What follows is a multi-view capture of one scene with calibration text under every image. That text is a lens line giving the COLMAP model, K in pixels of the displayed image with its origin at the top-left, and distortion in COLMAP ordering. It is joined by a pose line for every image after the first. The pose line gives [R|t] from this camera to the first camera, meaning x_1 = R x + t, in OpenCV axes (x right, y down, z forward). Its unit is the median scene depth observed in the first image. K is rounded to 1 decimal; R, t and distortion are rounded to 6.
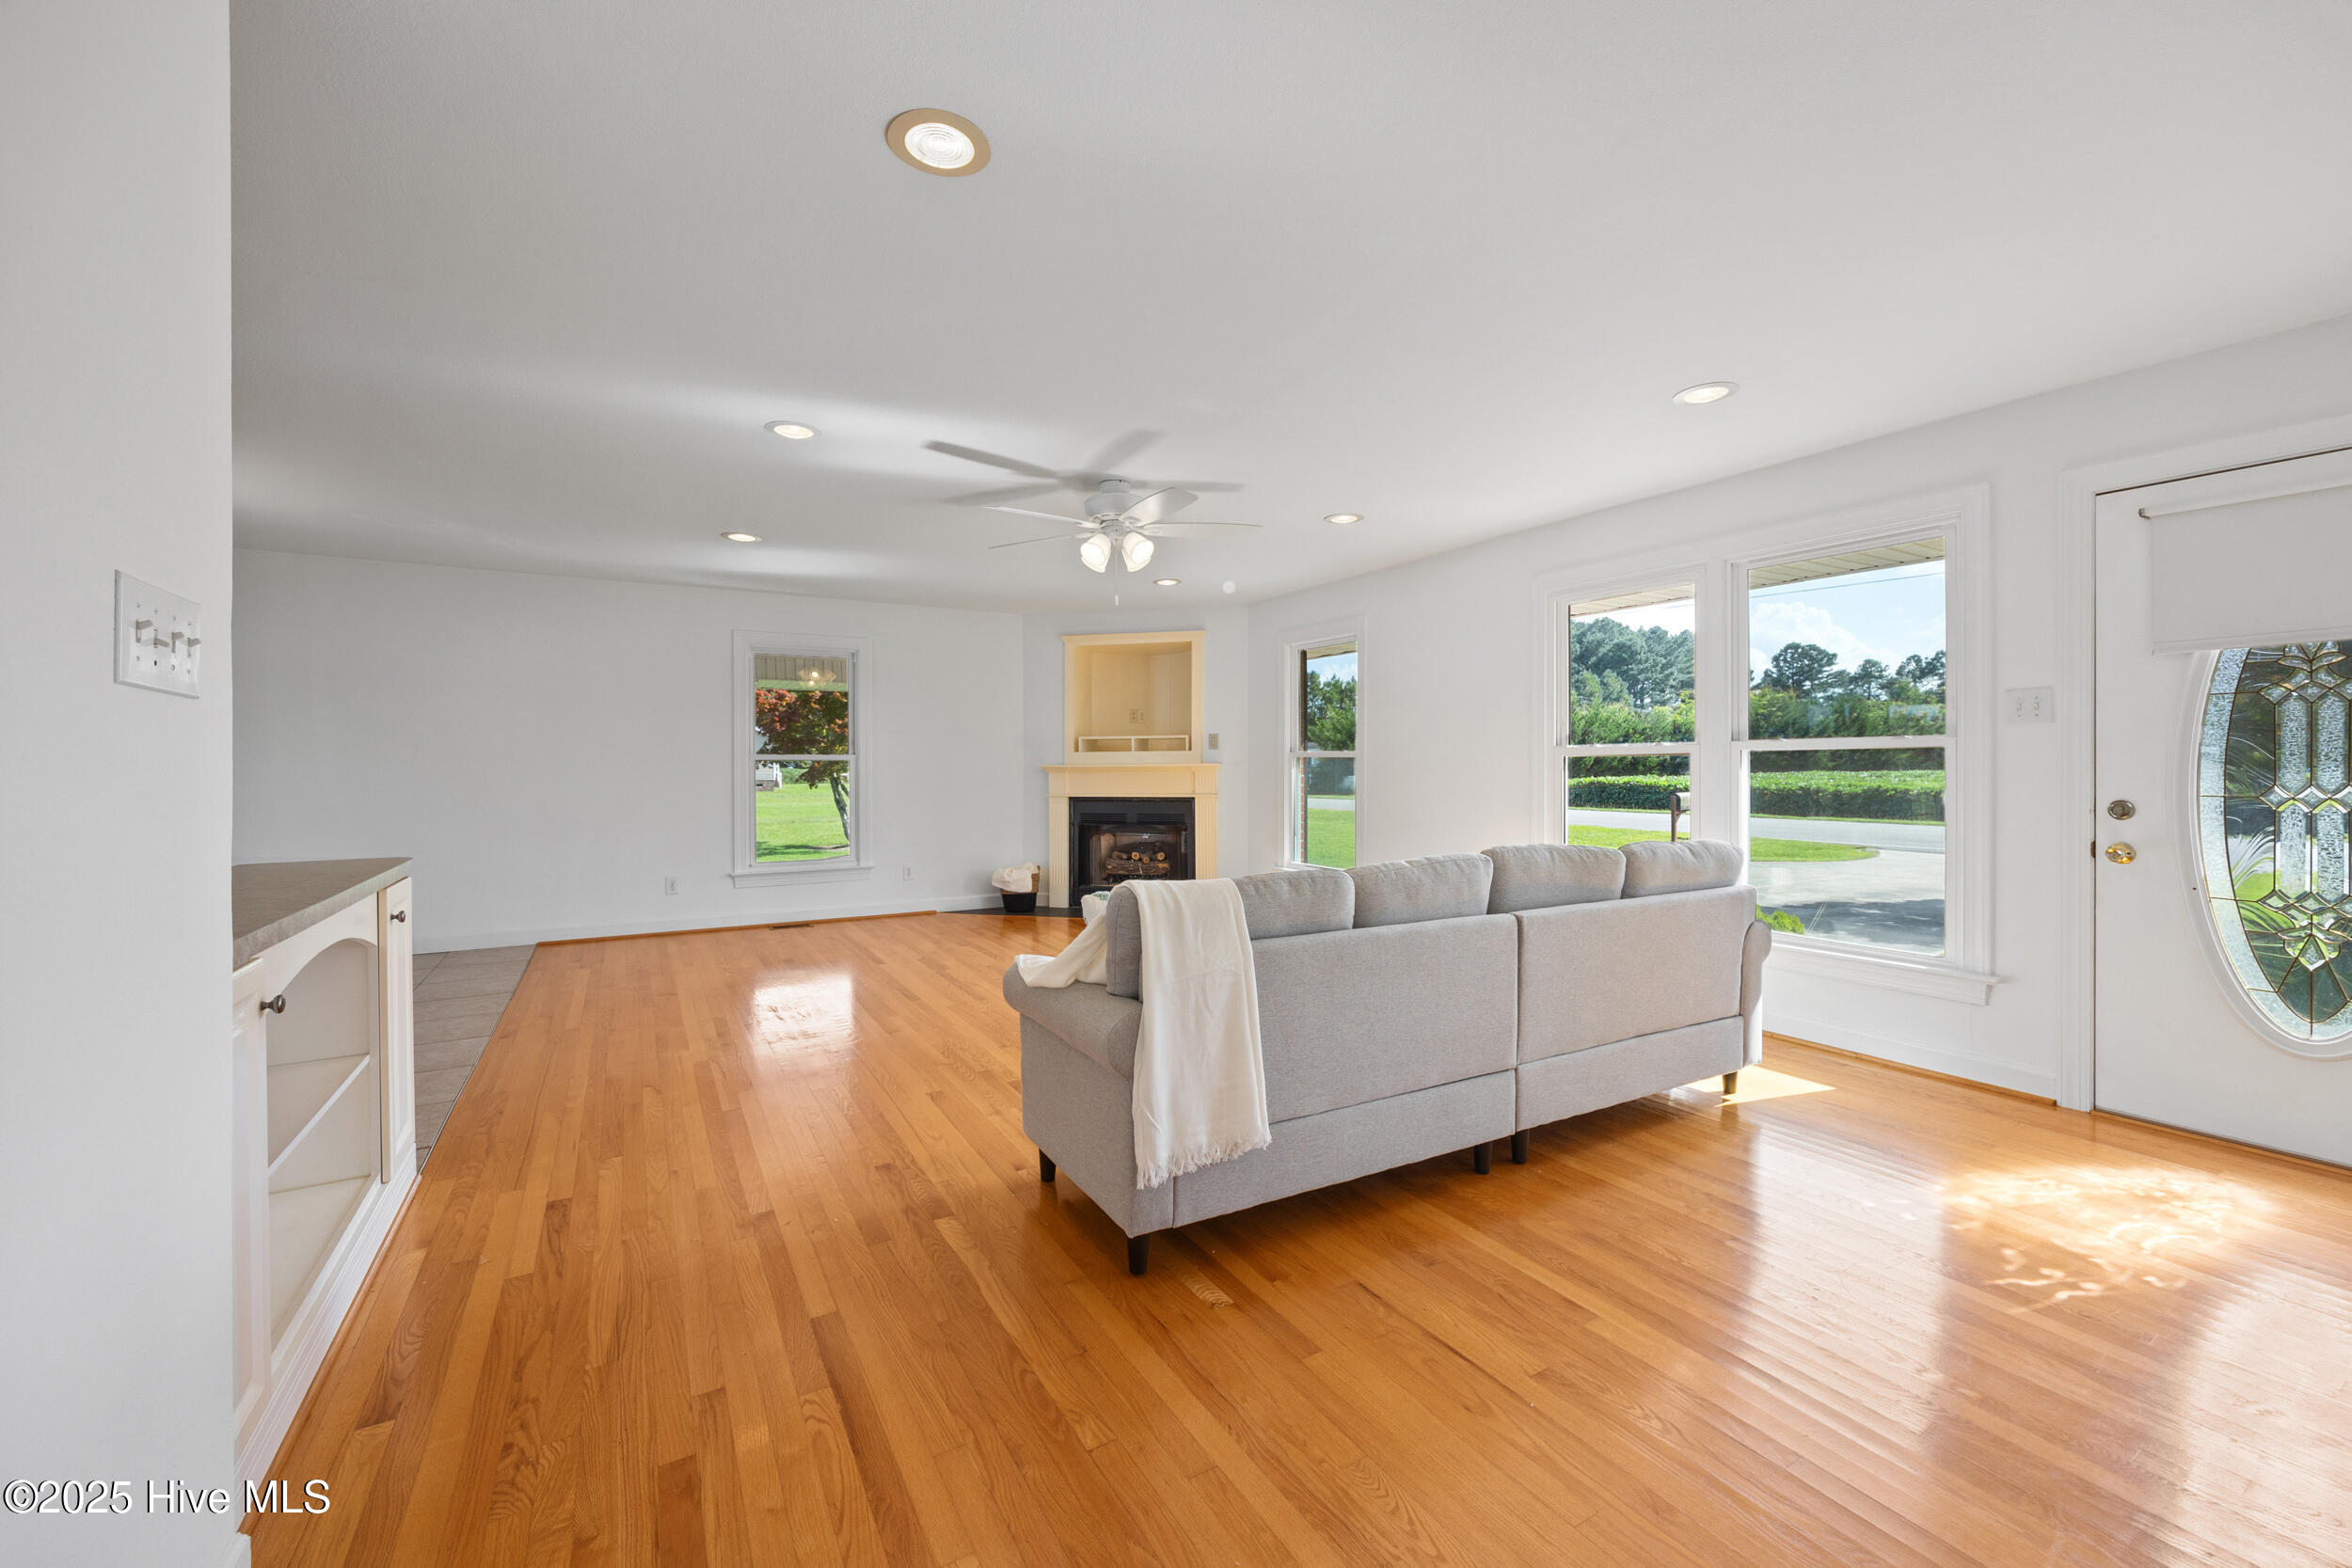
lens RADIAL K [[920.7, 0, 1180.9], [0, 920.7, 764.6], [0, 0, 1]] dist [-0.003020, 0.000373]
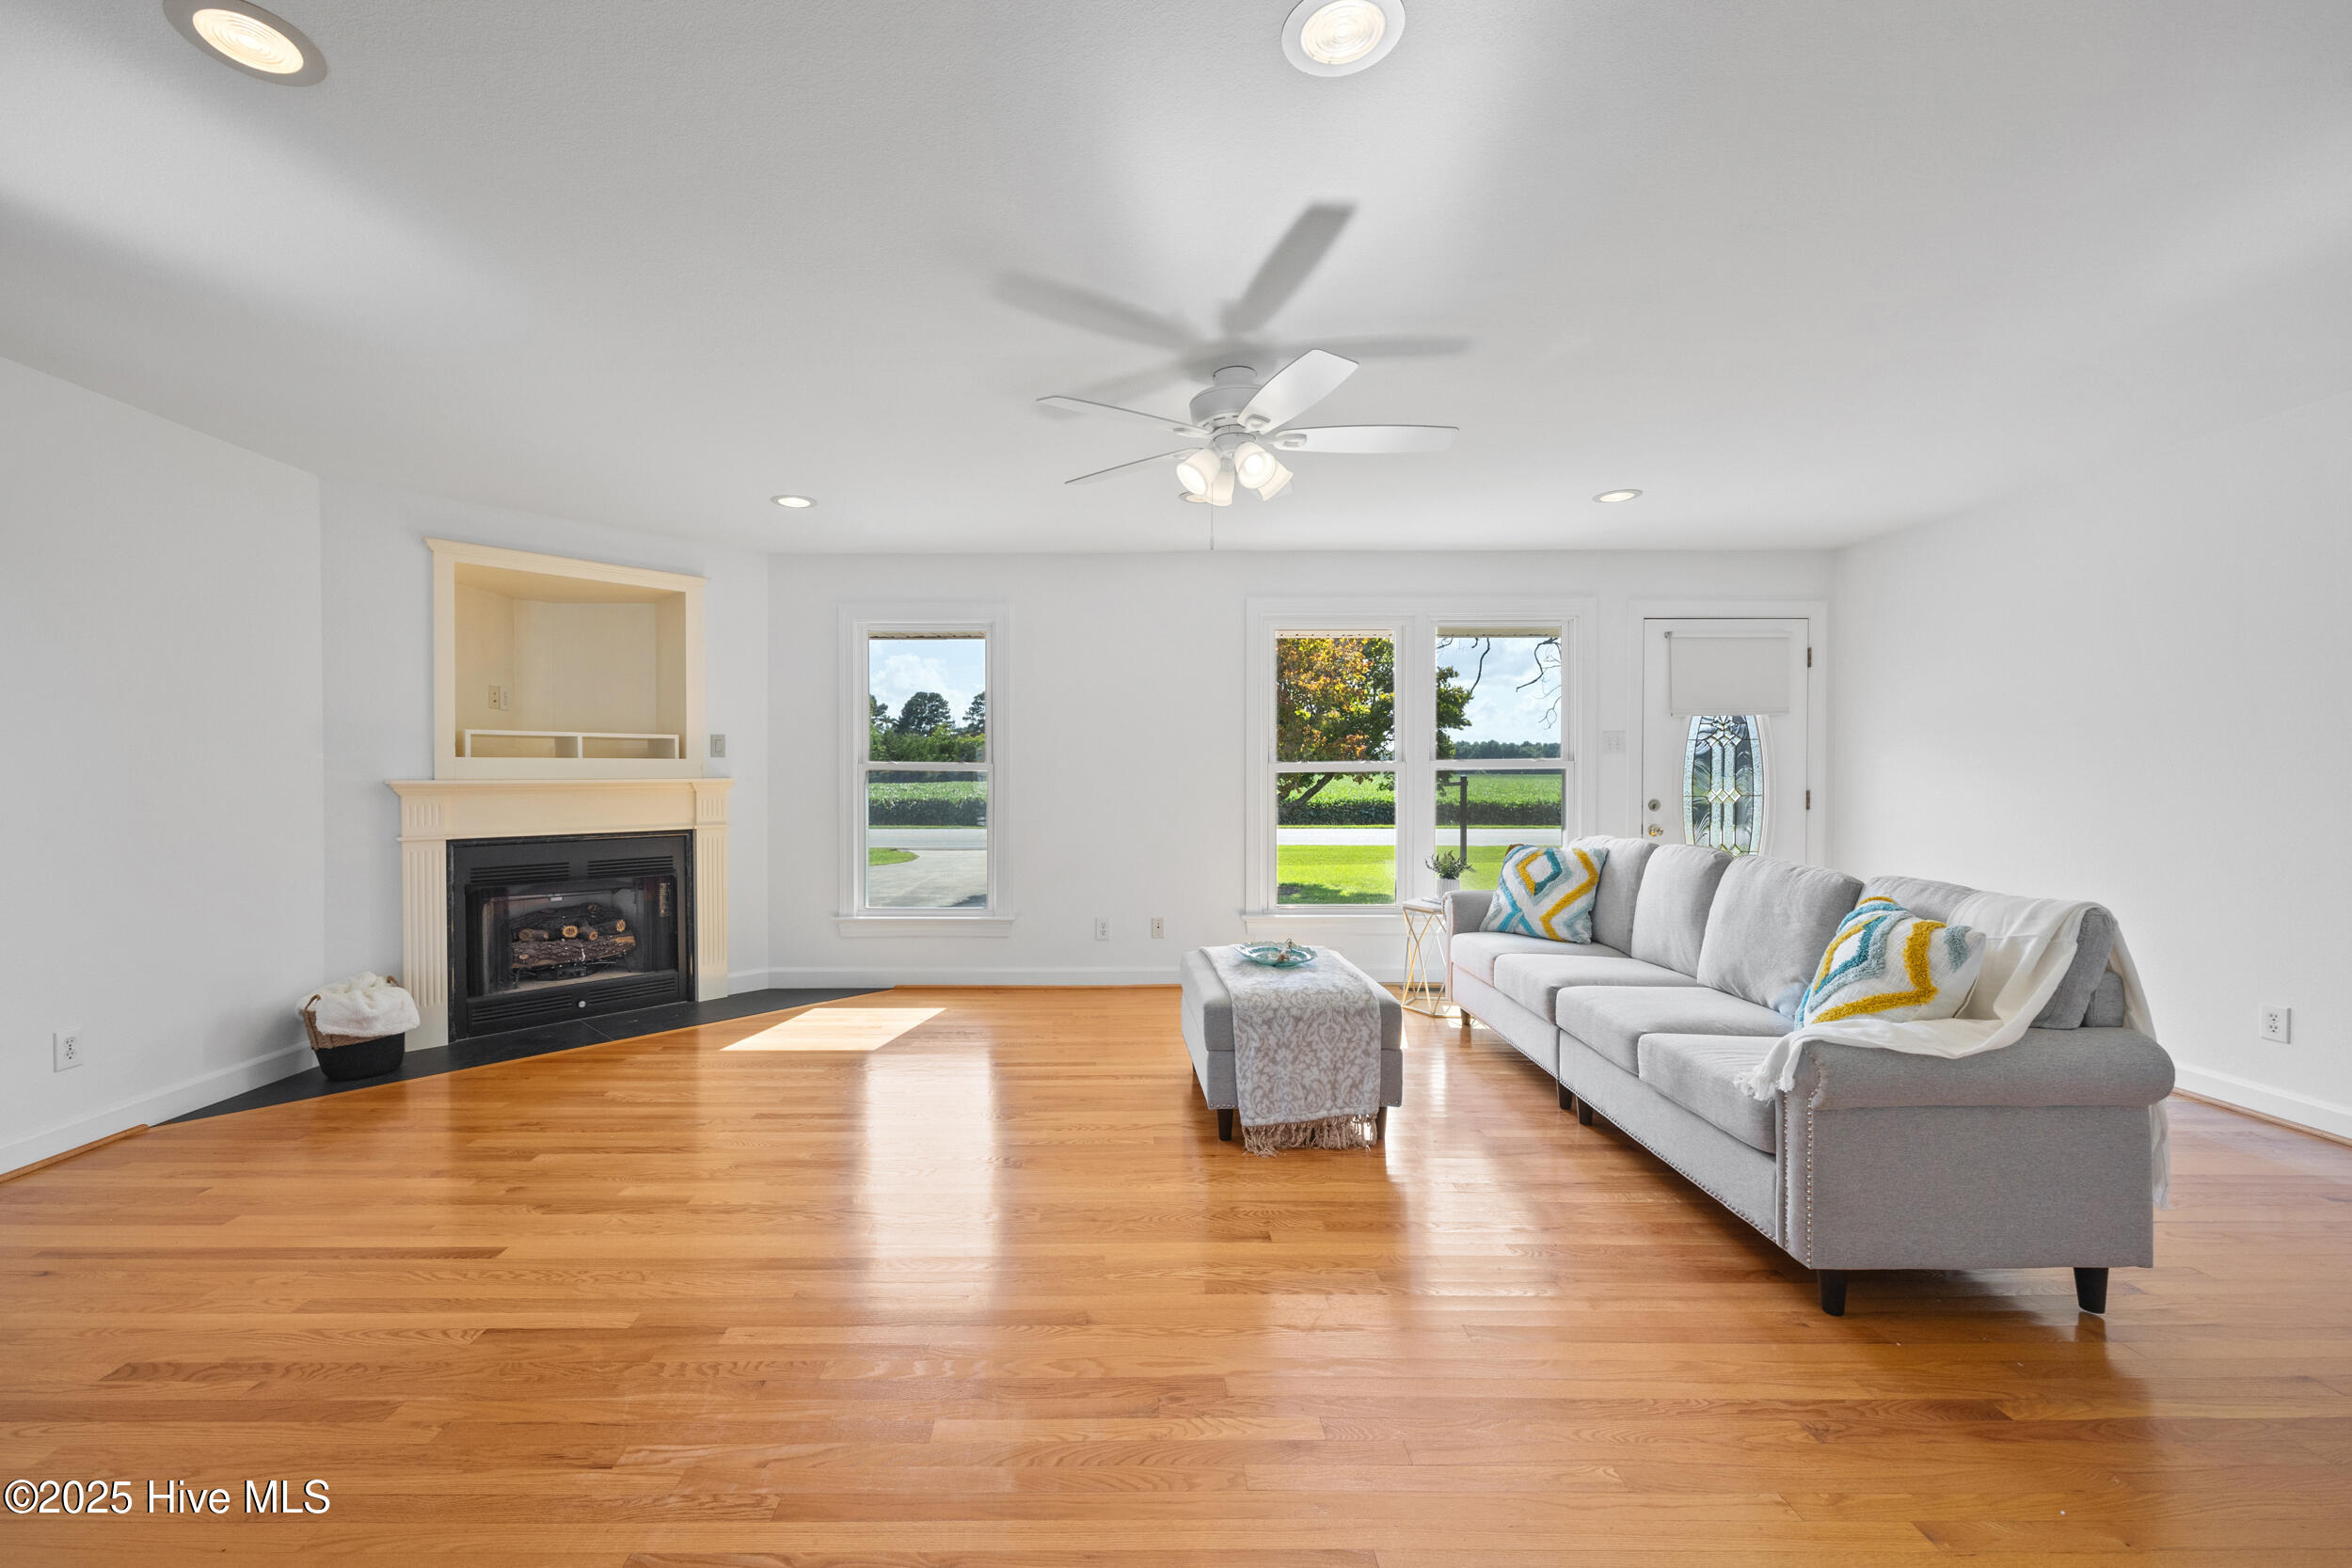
lens RADIAL K [[920.7, 0, 1131.2], [0, 920.7, 790.6], [0, 0, 1]] dist [-0.003020, 0.000373]
pose [[0.515007, -0.011039, 0.857115, -0.387359], [0.000650, 0.999922, 0.012488, -0.000510], [-0.857186, -0.005874, 0.514974, 0.386714]]
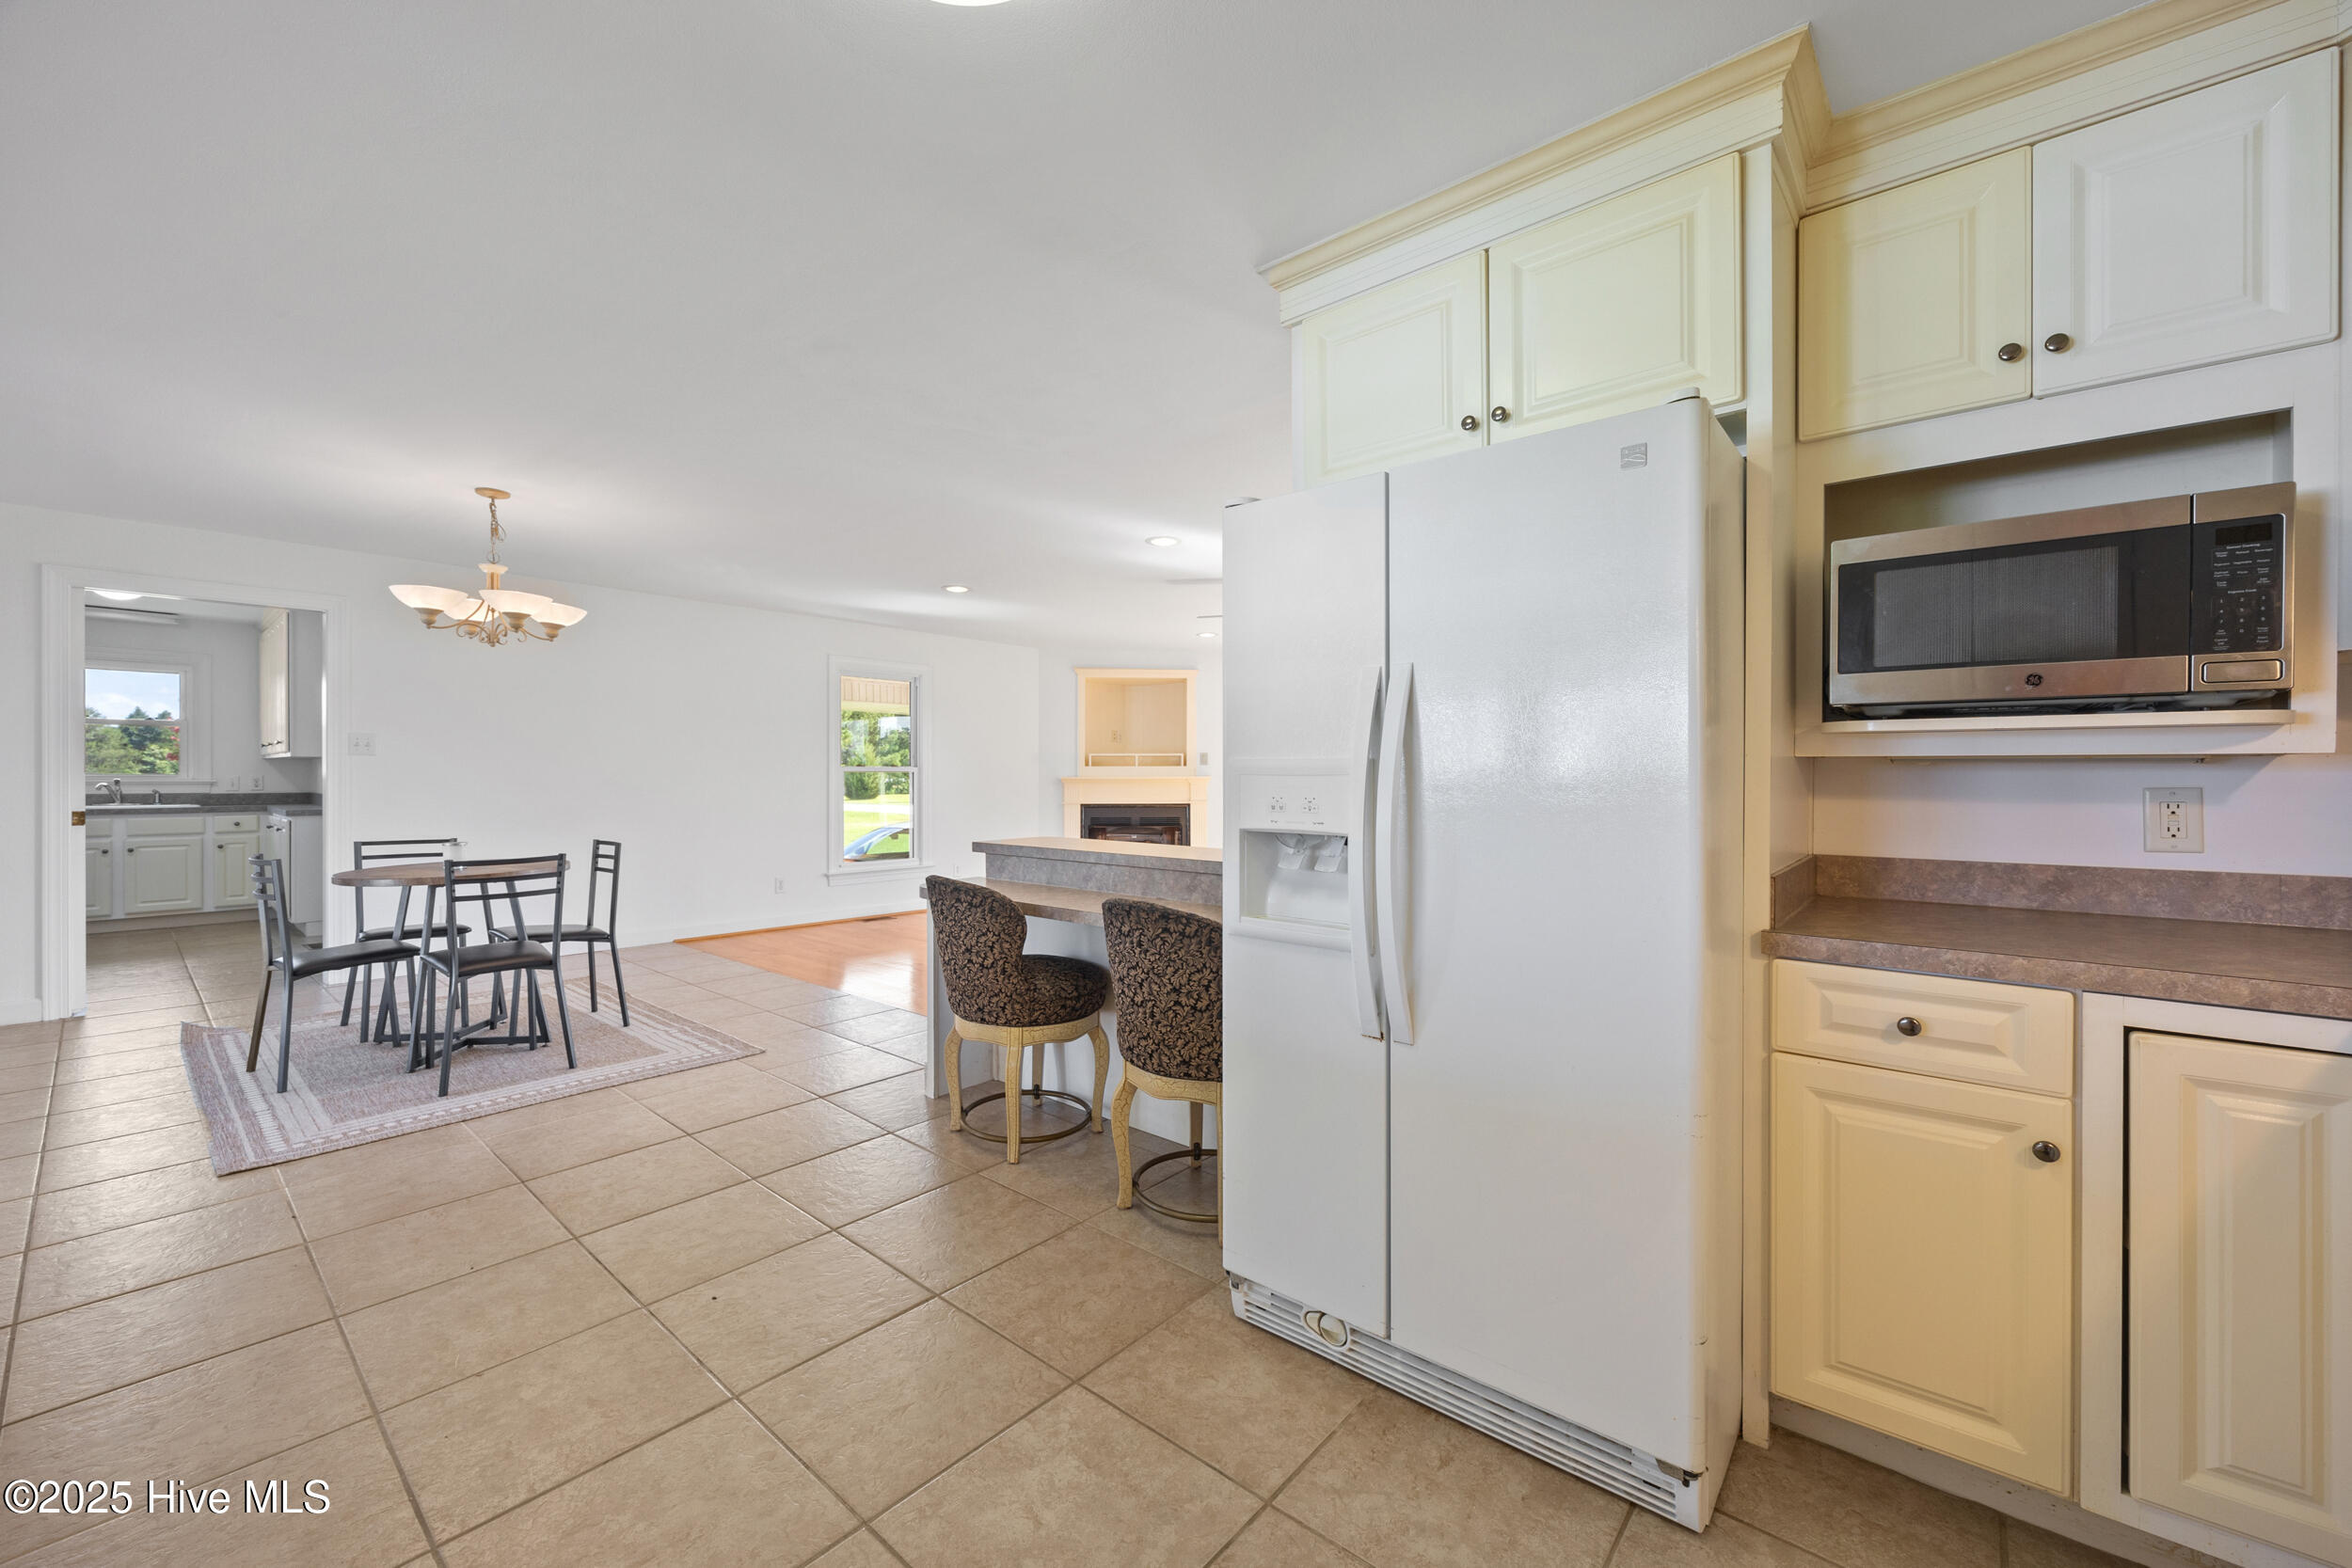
lens RADIAL K [[920.7, 0, 1184.9], [0, 920.7, 773.8], [0, 0, 1]] dist [-0.003020, 0.000373]
pose [[0.949112, 0.007965, 0.314838, -0.376757], [-0.006537, 0.999963, -0.005590, 0.001476], [-0.314870, 0.003248, 0.949129, -0.168046]]
